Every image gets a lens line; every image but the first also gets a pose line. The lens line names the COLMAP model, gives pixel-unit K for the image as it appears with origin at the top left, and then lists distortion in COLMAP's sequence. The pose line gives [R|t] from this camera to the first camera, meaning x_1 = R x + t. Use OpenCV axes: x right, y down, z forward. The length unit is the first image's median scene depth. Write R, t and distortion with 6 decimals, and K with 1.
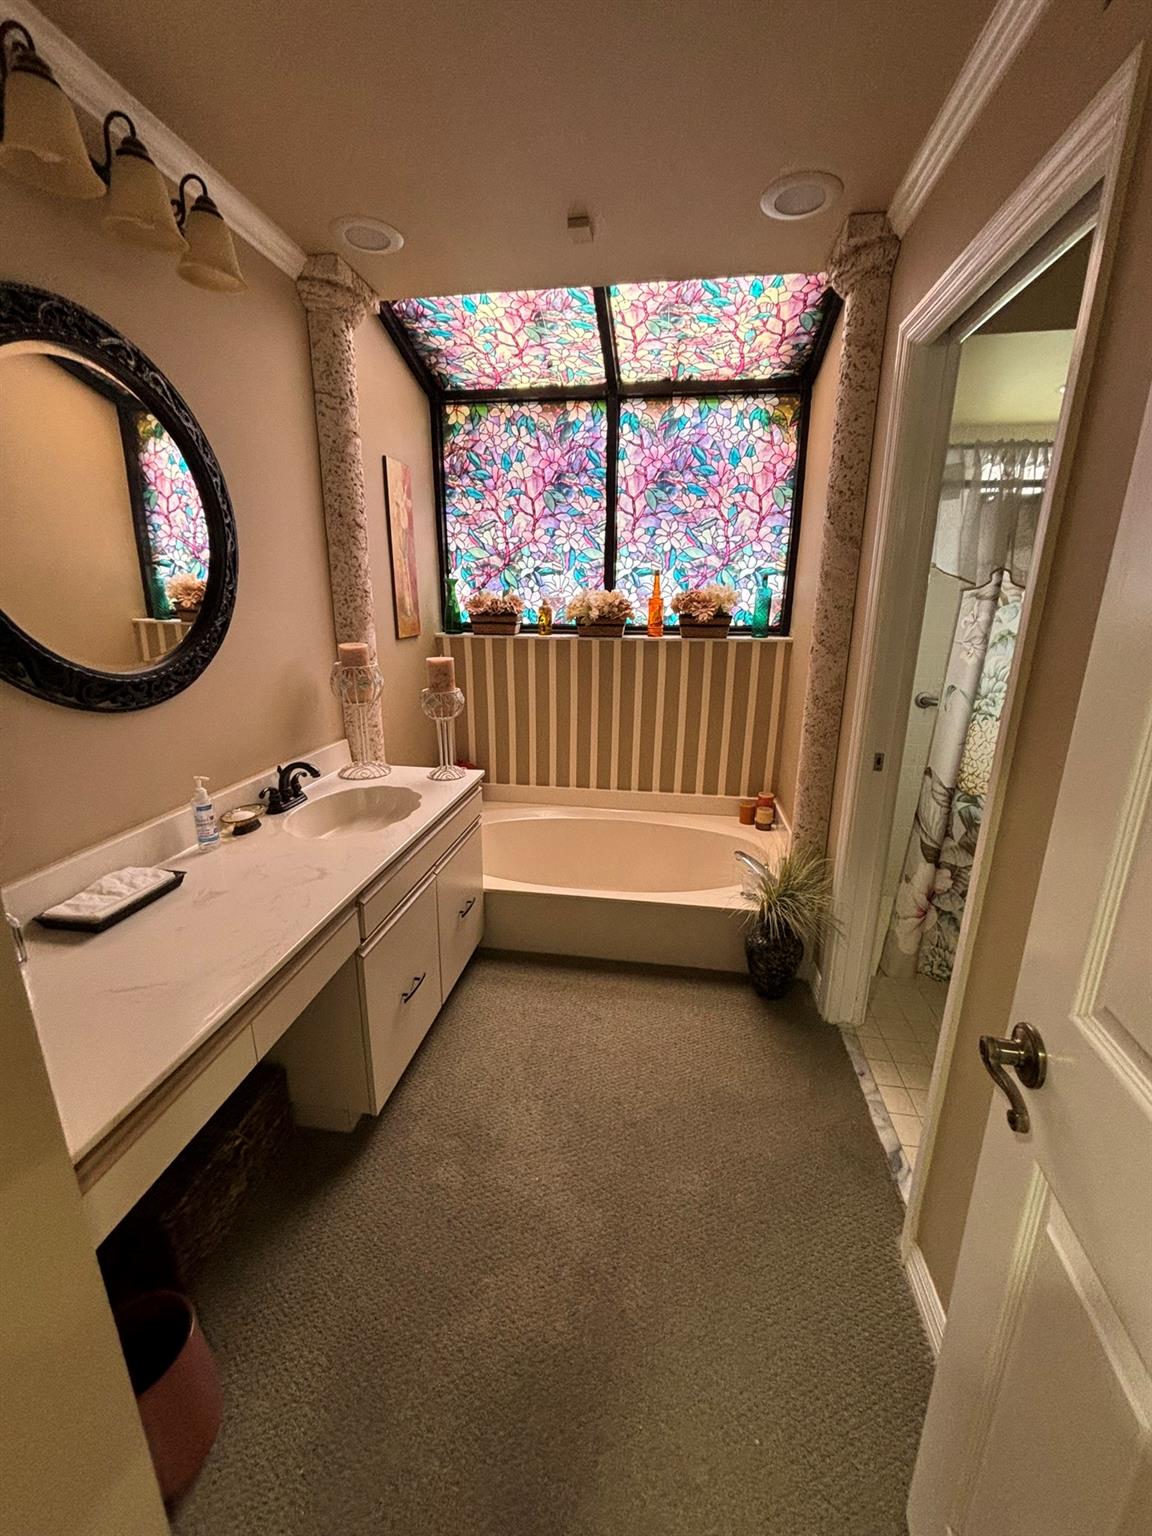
lens RADIAL K [[625.9, 0, 574.4], [0, 625.9, 764.2], [0, 0, 1]] dist [-0.014540, 0.001684]
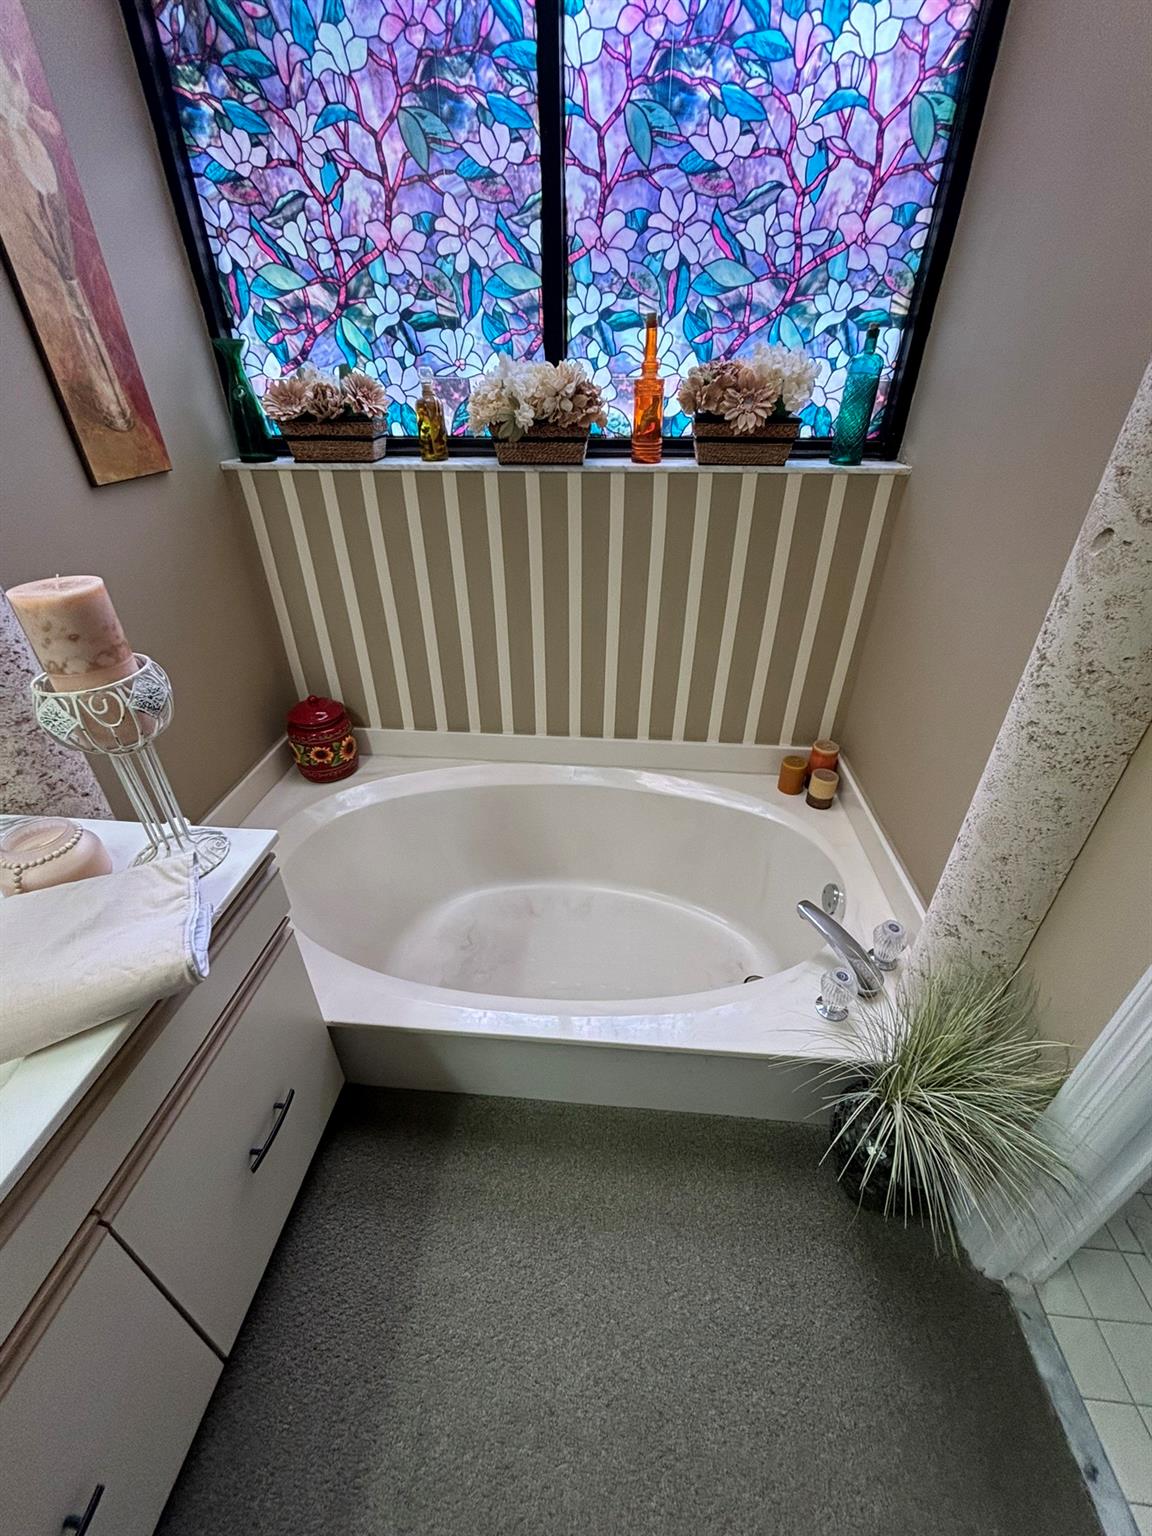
lens RADIAL K [[625.9, 0, 580.3], [0, 625.9, 768.4], [0, 0, 1]] dist [-0.014540, 0.001684]
pose [[0.997244, -0.044053, 0.059690, 0.032634], [0.024933, 0.956821, 0.289607, -0.112550], [-0.069871, -0.287320, 0.955283, 0.435438]]
